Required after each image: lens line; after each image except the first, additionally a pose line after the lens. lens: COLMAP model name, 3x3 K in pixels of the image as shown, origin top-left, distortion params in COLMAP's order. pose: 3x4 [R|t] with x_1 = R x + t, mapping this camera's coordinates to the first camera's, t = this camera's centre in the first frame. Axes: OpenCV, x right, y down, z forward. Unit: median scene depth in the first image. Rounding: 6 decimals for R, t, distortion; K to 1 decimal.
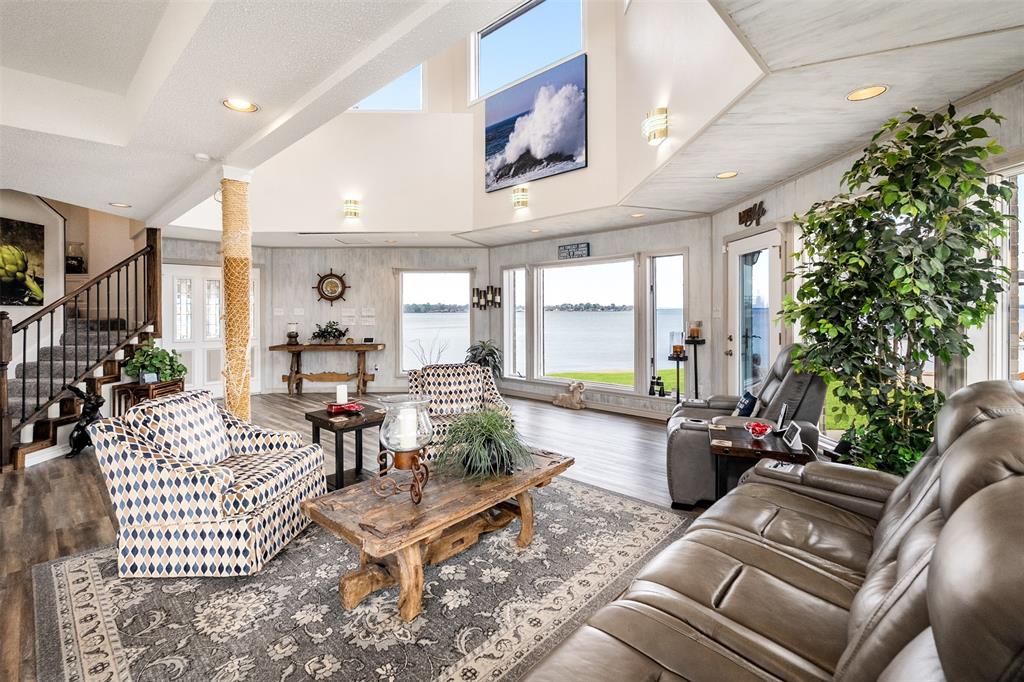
lens RADIAL K [[458.4, 0, 503.6], [0, 458.4, 307.8], [0, 0, 1]] dist [-0.008356, 0.000573]
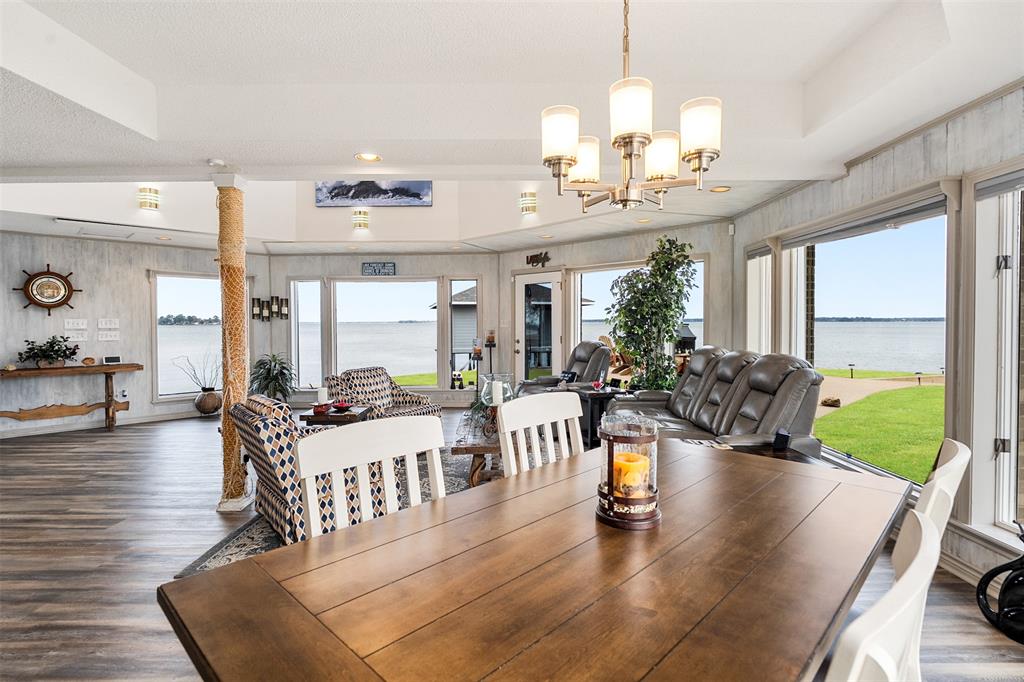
lens RADIAL K [[503.3, 0, 505.1], [0, 503.3, 334.5], [0, 0, 1]] dist [-0.002987, 0.000283]
pose [[0.728786, -0.013407, 0.684611, -0.545050], [-0.004953, 0.999679, 0.024850, 0.003965], [-0.684724, -0.021501, 0.728485, -0.120689]]
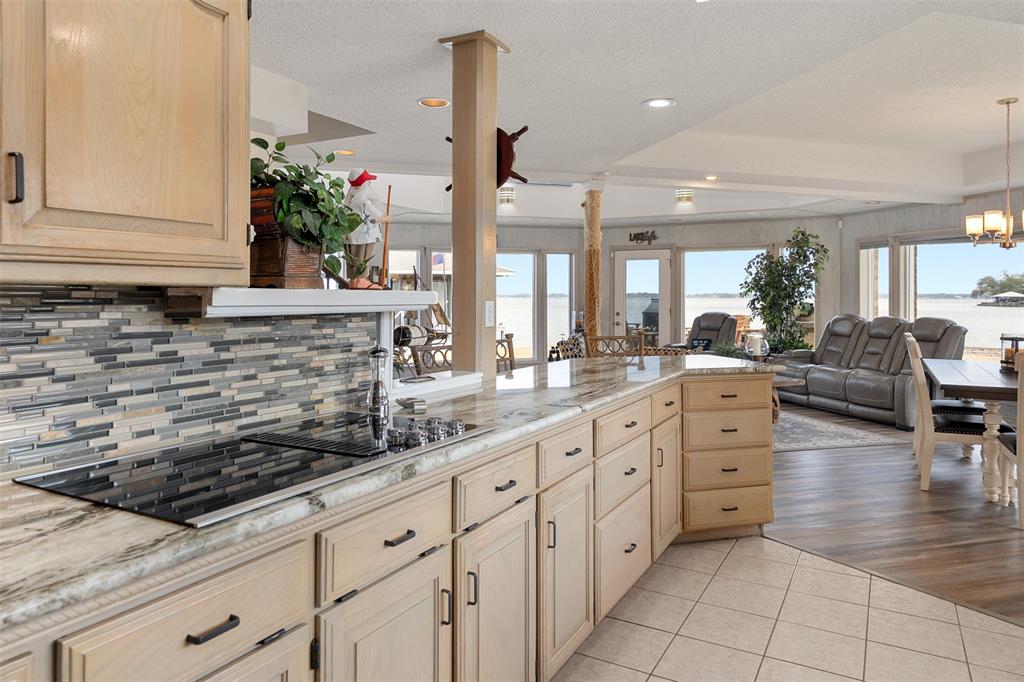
lens RADIAL K [[681.0, 0, 508.4], [0, 681.0, 290.0], [0, 0, 1]] dist [0.000058, 0.001351]
pose [[0.510923, 0.016418, 0.859470, -1.424245], [-0.011854, 0.999857, -0.012053, 0.015795], [-0.859545, -0.004030, 0.511044, 0.135408]]
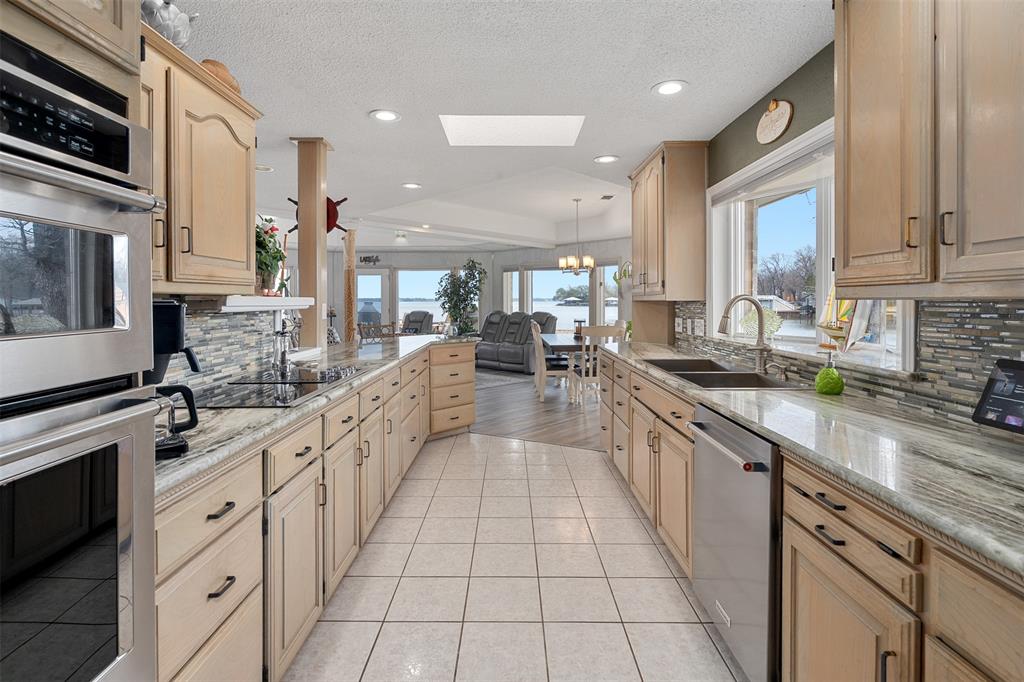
lens RADIAL K [[503.3, 0, 502.7], [0, 503.3, 304.8], [0, 0, 1]] dist [-0.002987, 0.000283]
pose [[0.038303, -0.001025, 0.999266, -1.616525], [-0.004869, 0.999987, 0.001212, 0.018156], [-0.999254, -0.004912, 0.038298, 0.169978]]
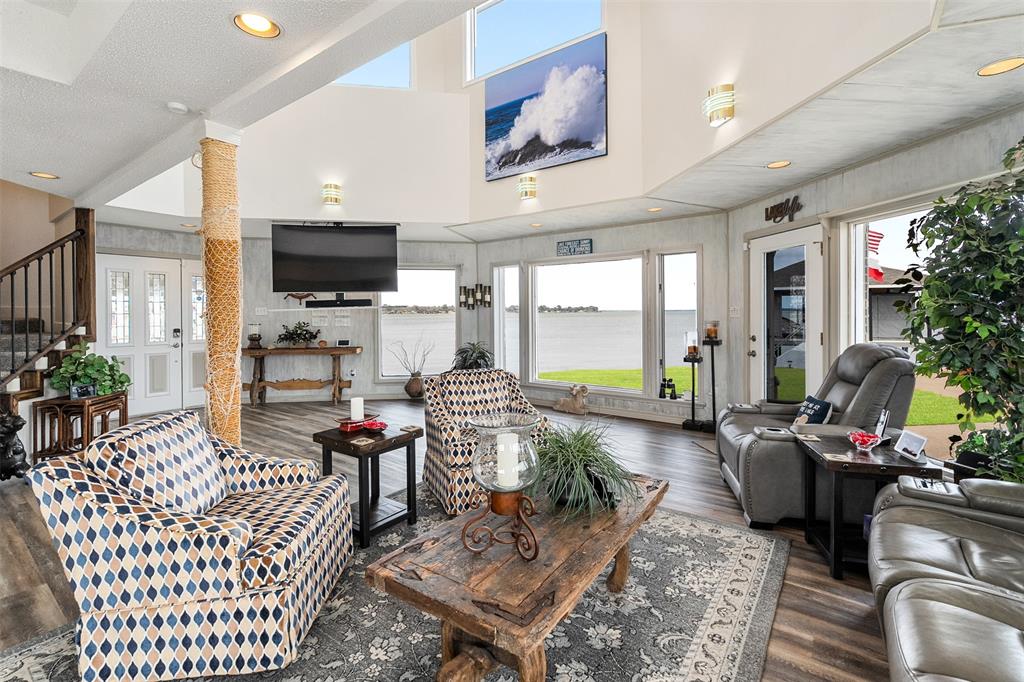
lens RADIAL K [[458.4, 0, 513.6], [0, 458.4, 312.2], [0, 0, 1]] dist [-0.008356, 0.000573]
pose [[0.991784, 0.002100, 0.127907, -0.109300], [-0.002890, 0.999978, 0.005992, 0.005265], [-0.127892, -0.006313, 0.991768, 0.090690]]
